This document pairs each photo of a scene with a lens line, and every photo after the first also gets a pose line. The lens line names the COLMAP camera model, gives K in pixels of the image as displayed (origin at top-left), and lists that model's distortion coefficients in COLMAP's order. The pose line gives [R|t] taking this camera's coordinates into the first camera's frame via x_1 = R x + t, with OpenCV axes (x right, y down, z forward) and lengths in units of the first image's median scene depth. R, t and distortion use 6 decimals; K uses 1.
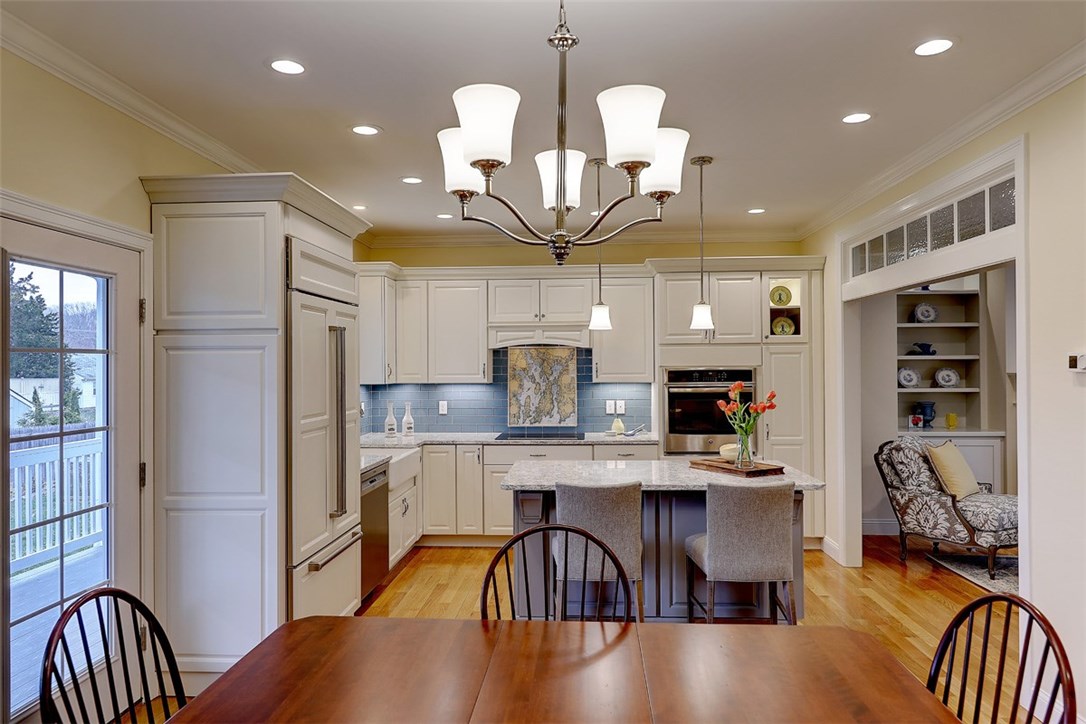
lens RADIAL K [[711.1, 0, 547.9], [0, 711.1, 362.8], [0, 0, 1]] dist [0.014844, -0.001106]
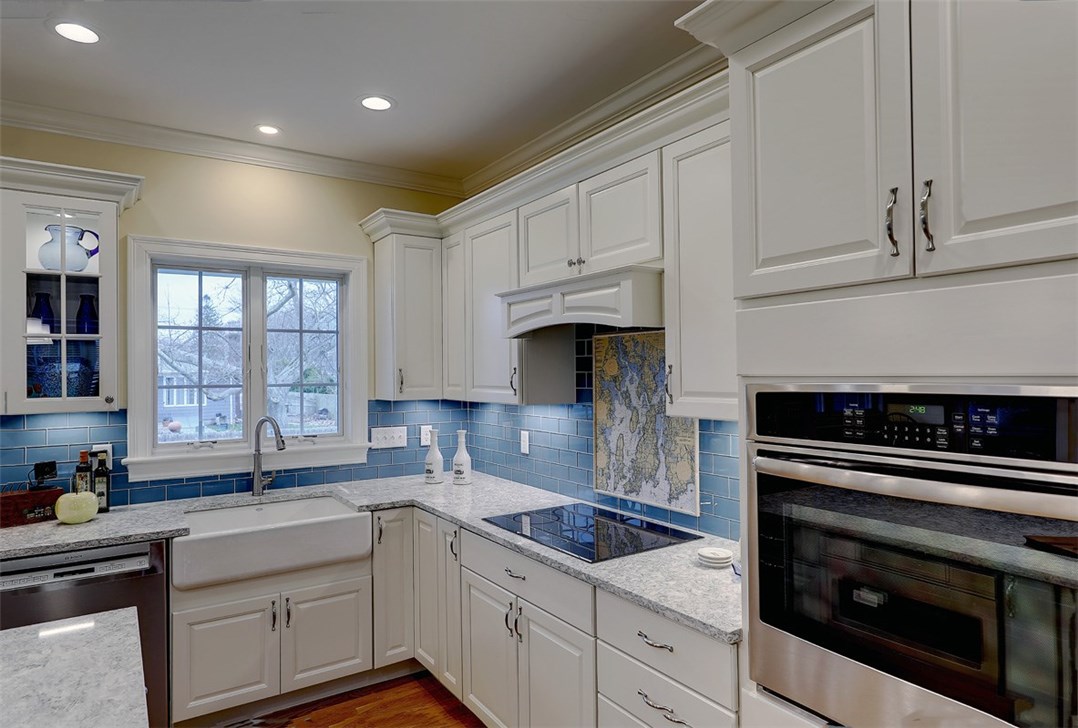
lens RADIAL K [[633.9, 0, 540.2], [0, 633.9, 362.2], [0, 0, 1]] dist [-0.002227, -0.000697]
pose [[0.594400, -0.011533, -0.804087, 0.313177], [0.010403, 0.999924, -0.006652, 0.000176], [0.804102, -0.004411, 0.594475, 0.775060]]
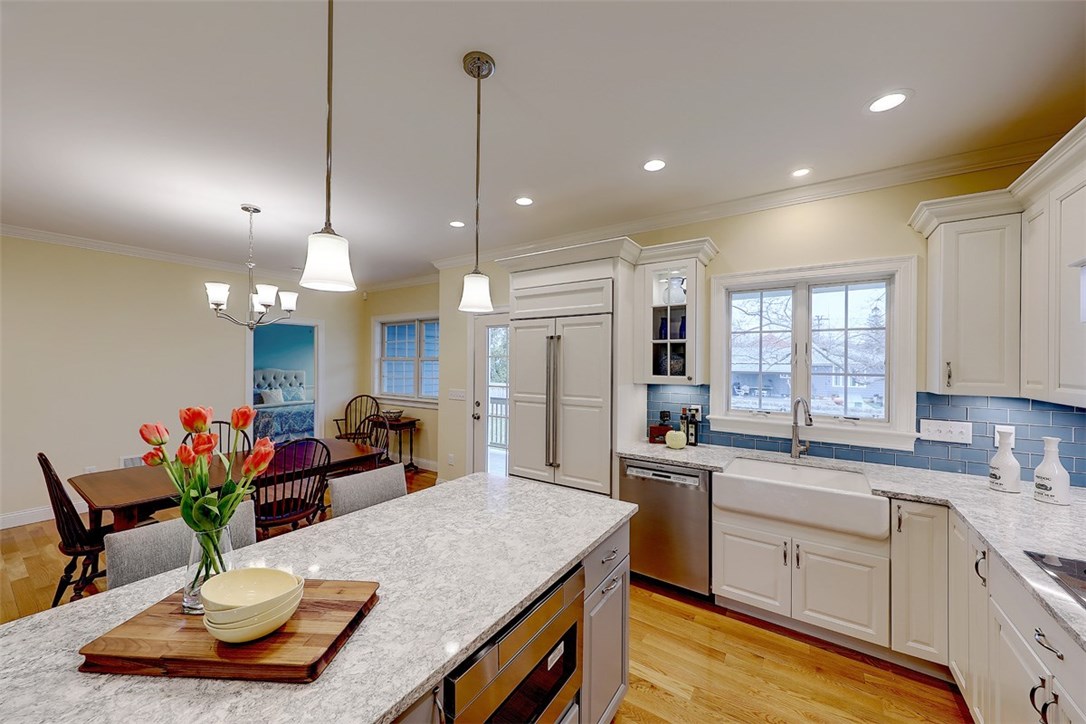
lens RADIAL K [[401.7, 0, 541.3], [0, 401.7, 361.7], [0, 0, 1]] dist [0.007434, -0.001130]
pose [[-0.516187, -0.000408, -0.856476, 0.263665], [-0.001692, 0.999998, 0.000544, 0.001097], [0.856474, 0.001730, -0.516187, 0.892816]]
